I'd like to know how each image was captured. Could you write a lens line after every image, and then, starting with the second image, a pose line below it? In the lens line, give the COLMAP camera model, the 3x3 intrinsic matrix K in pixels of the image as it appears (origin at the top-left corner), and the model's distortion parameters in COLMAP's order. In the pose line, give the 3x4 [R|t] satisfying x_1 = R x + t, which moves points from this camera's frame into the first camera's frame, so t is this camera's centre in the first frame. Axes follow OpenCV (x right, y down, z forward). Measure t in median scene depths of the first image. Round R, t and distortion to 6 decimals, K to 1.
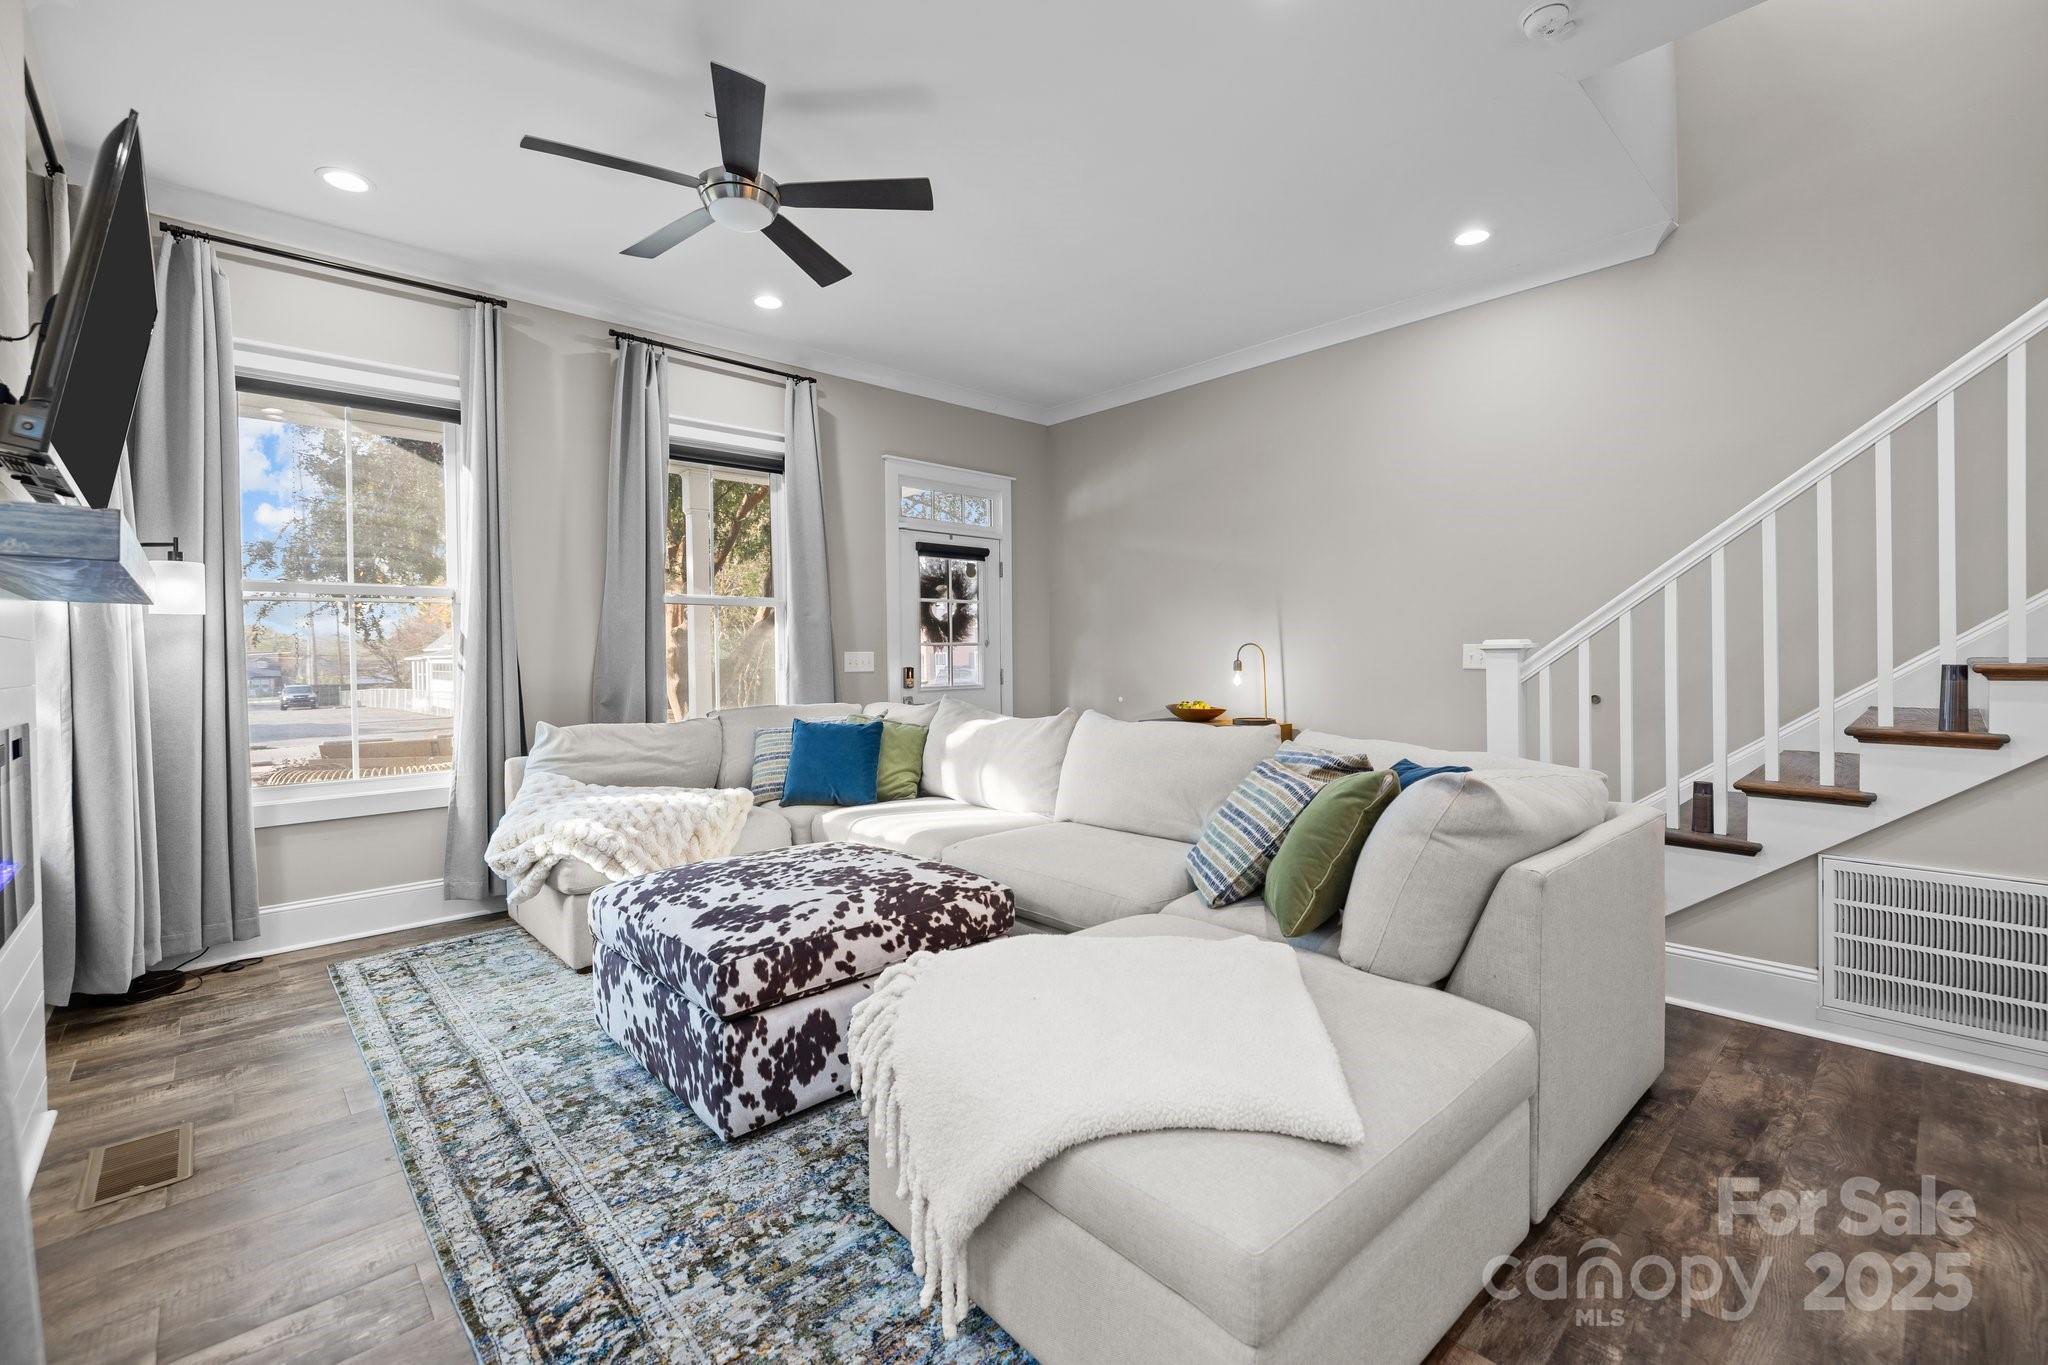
lens RADIAL K [[871.7, 0, 1013.4], [0, 871.7, 654.6], [0, 0, 1]] dist [0.002644, 0.000439]
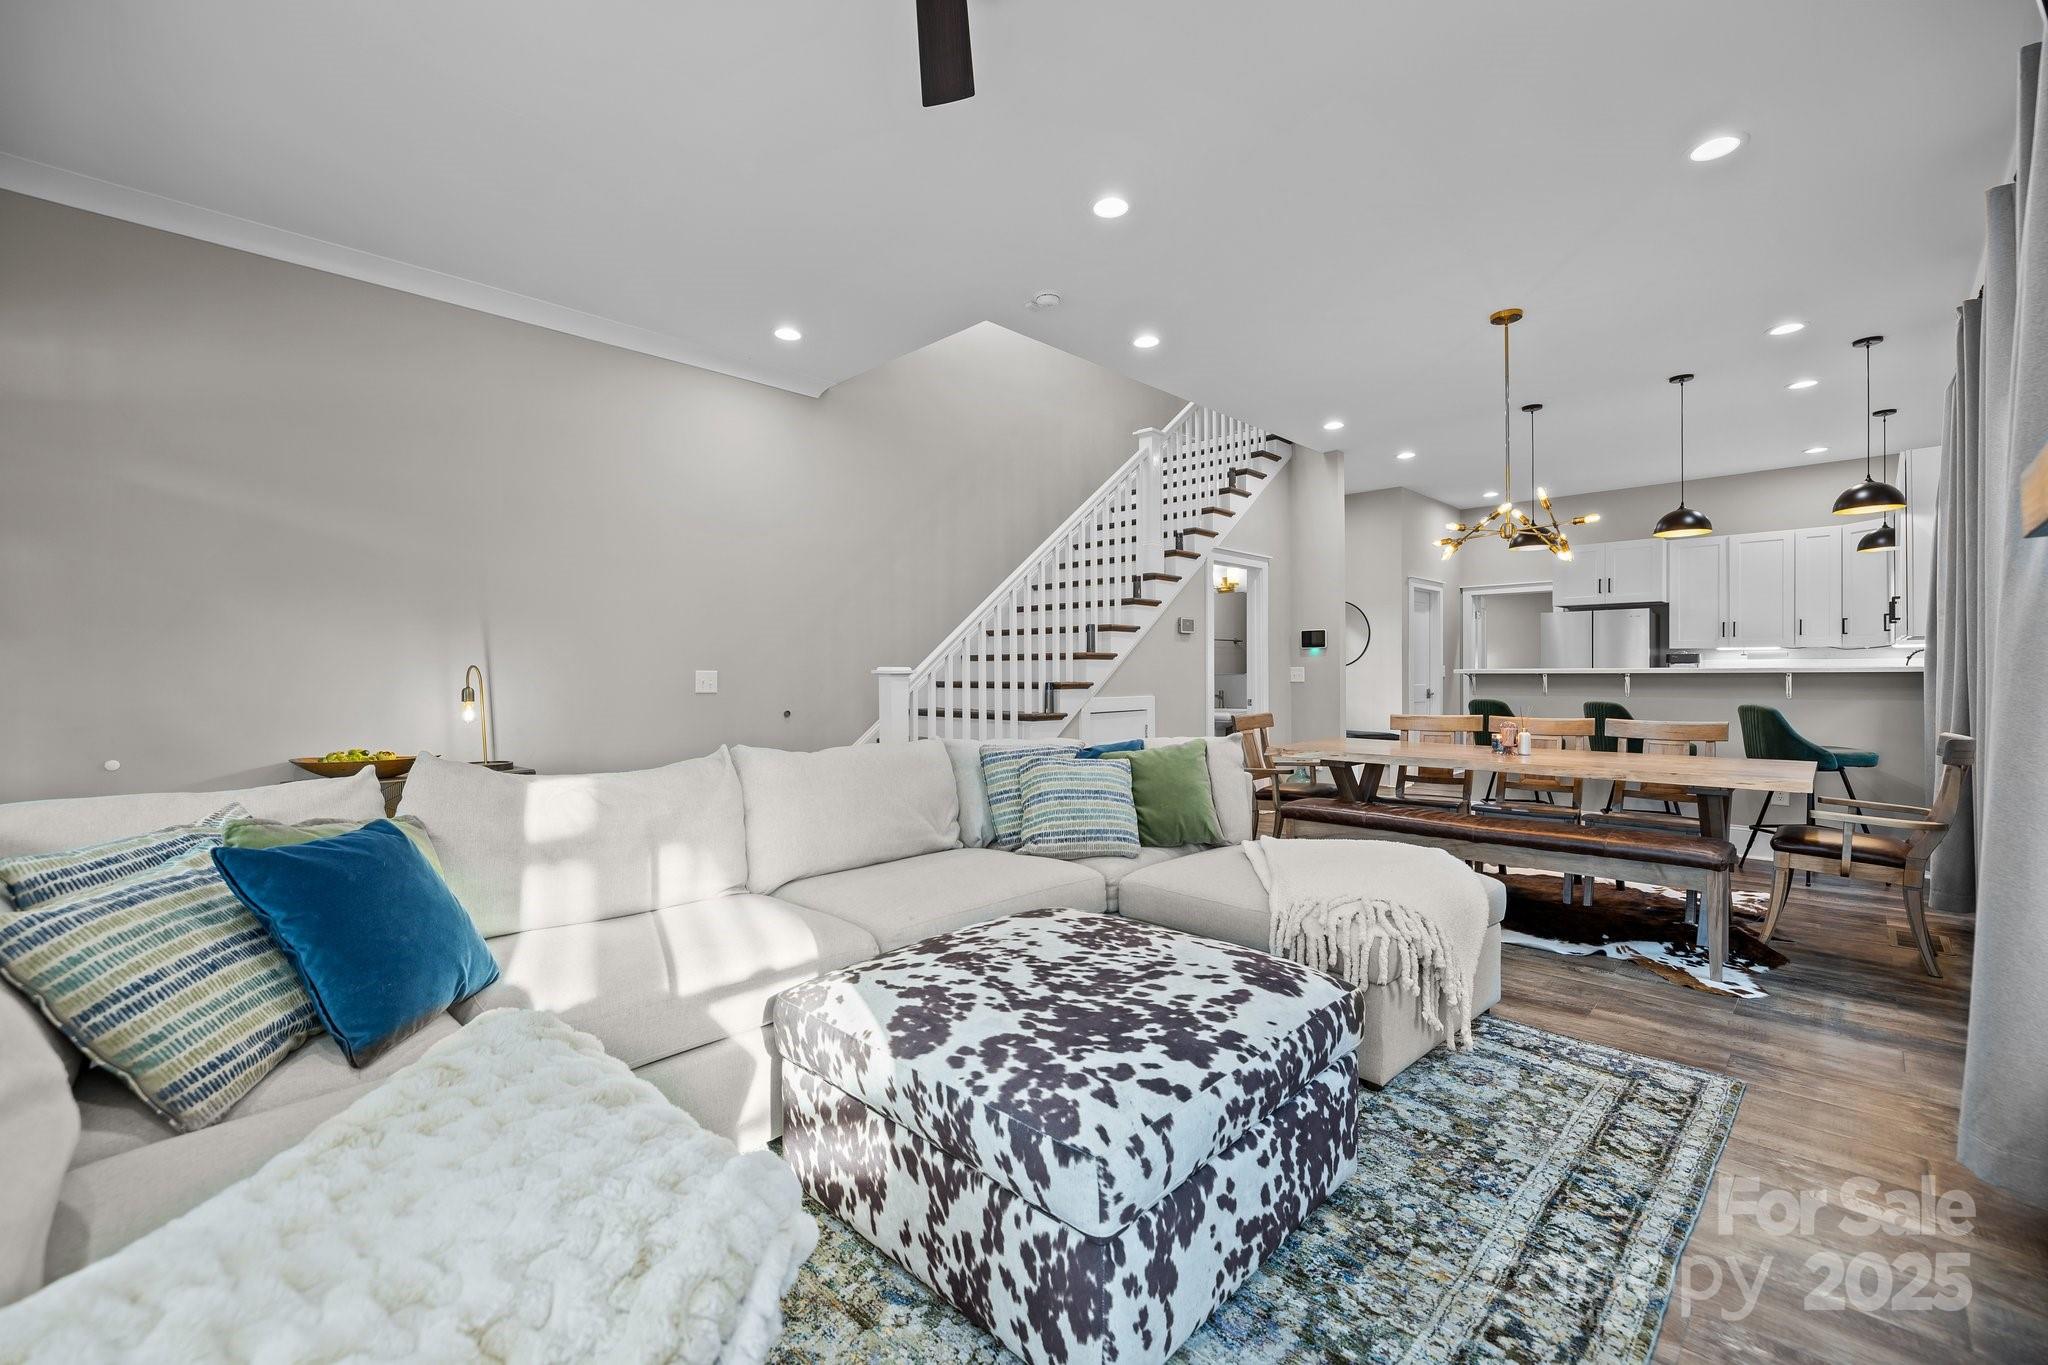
lens RADIAL K [[863.4, 0, 1022.2], [0, 863.4, 675.0], [0, 0, 1]] dist [0.009011, 0.000536]
pose [[-0.056957, 0.011138, 0.998315, -1.011541], [0.005804, 0.999925, -0.010825, 0.014365], [-0.998360, 0.005177, -0.057017, 1.128317]]
